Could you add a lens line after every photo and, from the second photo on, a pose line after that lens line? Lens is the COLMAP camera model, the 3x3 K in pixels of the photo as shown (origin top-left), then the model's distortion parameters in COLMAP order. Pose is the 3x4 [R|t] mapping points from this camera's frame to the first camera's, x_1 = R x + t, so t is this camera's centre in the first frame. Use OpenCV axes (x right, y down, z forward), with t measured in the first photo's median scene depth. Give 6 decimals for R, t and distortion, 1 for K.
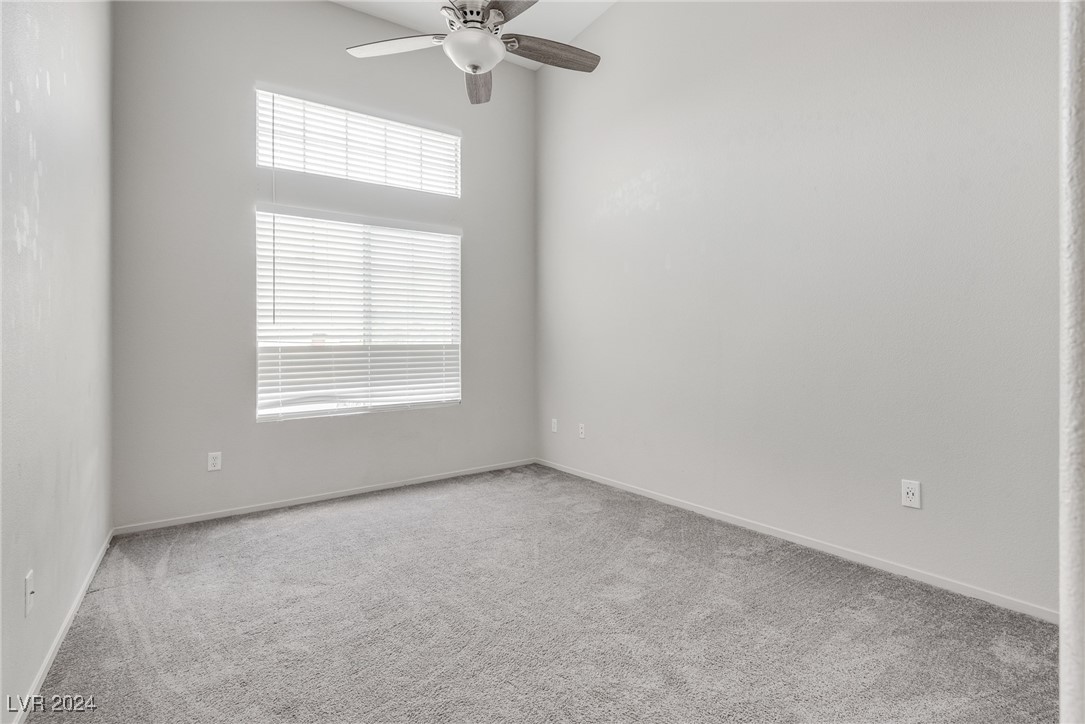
lens RADIAL K [[502.0, 0, 544.3], [0, 502.0, 352.5], [0, 0, 1]] dist [-0.001063, -0.000371]
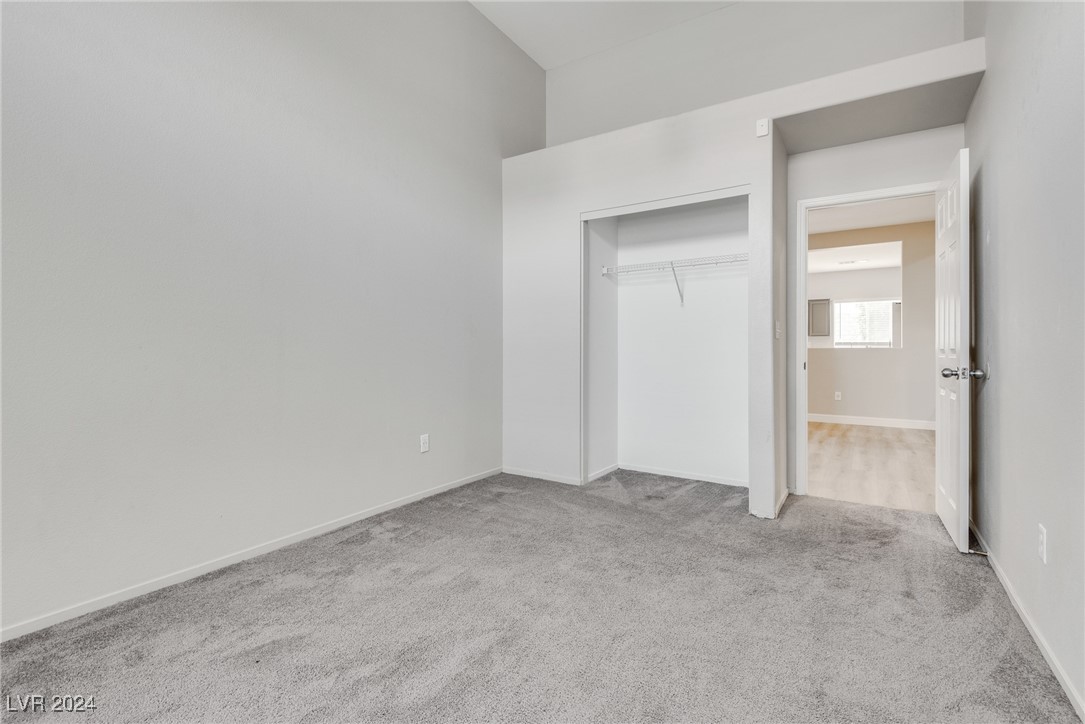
lens RADIAL K [[502.0, 0, 544.3], [0, 502.0, 352.5], [0, 0, 1]] dist [-0.001063, -0.000371]
pose [[-0.376221, -0.001728, 0.926528, -0.844918], [0.002421, 0.999993, 0.002849, -0.003332], [-0.926527, 0.003315, -0.376214, 1.237809]]
